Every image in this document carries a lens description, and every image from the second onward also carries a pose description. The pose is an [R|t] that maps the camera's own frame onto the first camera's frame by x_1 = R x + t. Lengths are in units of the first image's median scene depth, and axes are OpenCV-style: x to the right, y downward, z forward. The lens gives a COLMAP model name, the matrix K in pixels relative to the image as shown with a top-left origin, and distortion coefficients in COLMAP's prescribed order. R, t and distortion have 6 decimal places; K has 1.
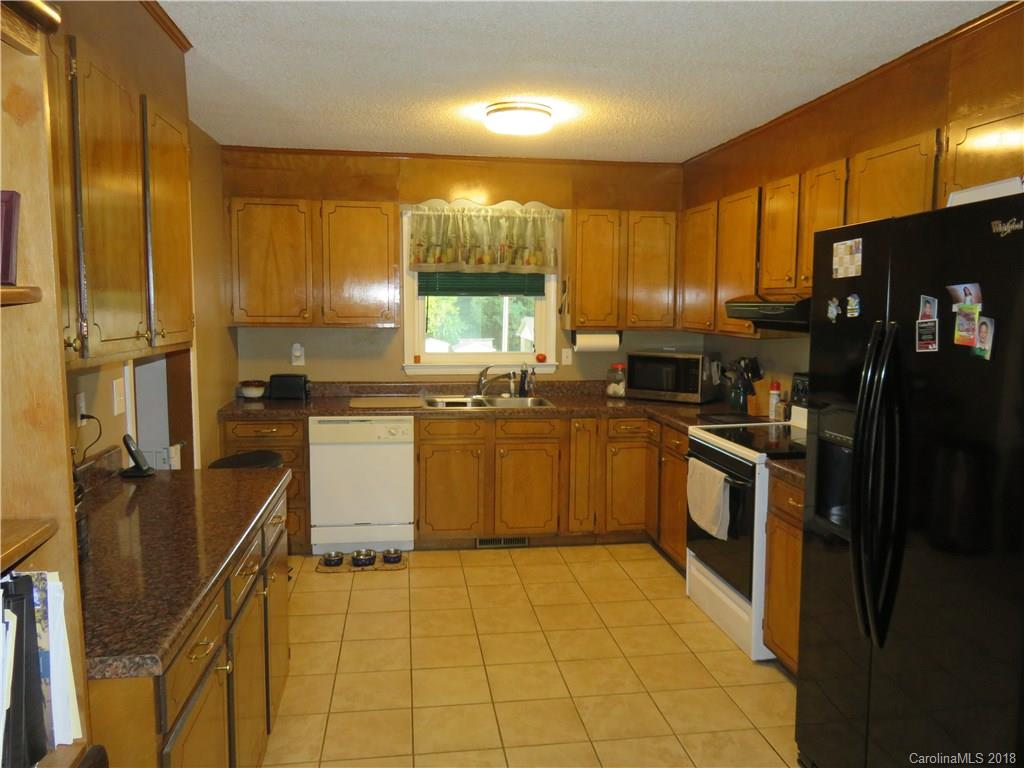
lens RADIAL K [[759.0, 0, 512.0], [0, 759.0, 382.6], [0, 0, 1]] dist [-0.018454, 0.008006]
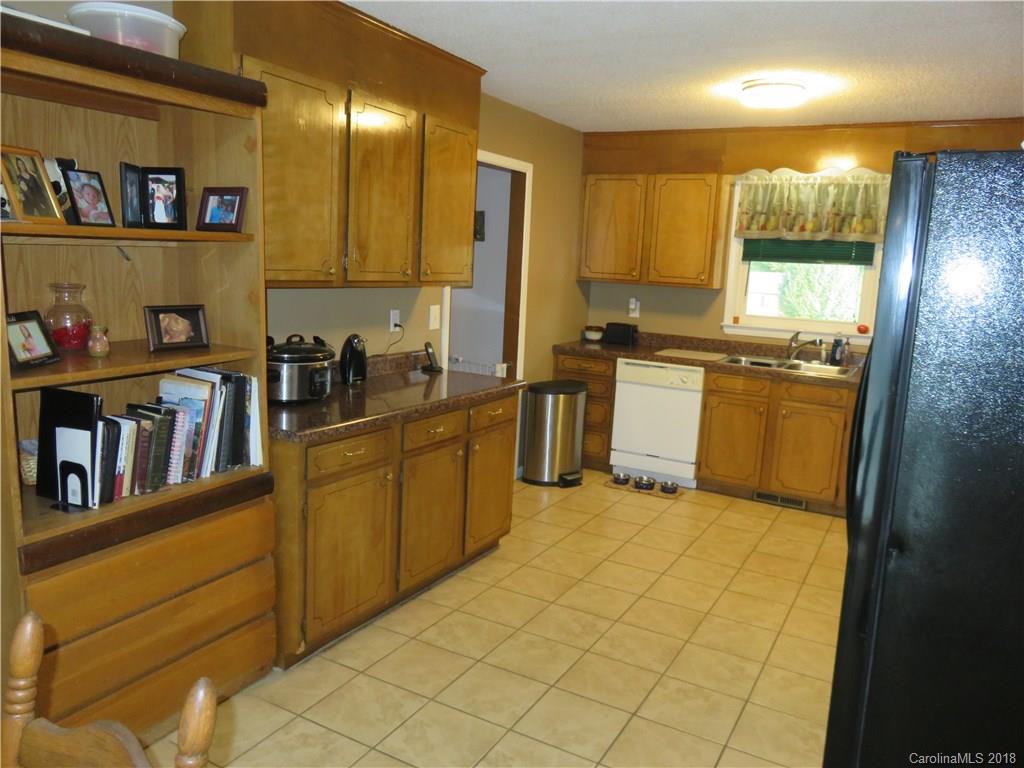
lens RADIAL K [[759.0, 0, 512.6], [0, 759.0, 383.1], [0, 0, 1]] dist [-0.018454, 0.008006]
pose [[0.789517, 0.126371, -0.600578, 0.305346], [-0.102979, 0.991975, 0.073351, 0.012819], [0.605028, 0.003935, 0.796195, -0.050979]]
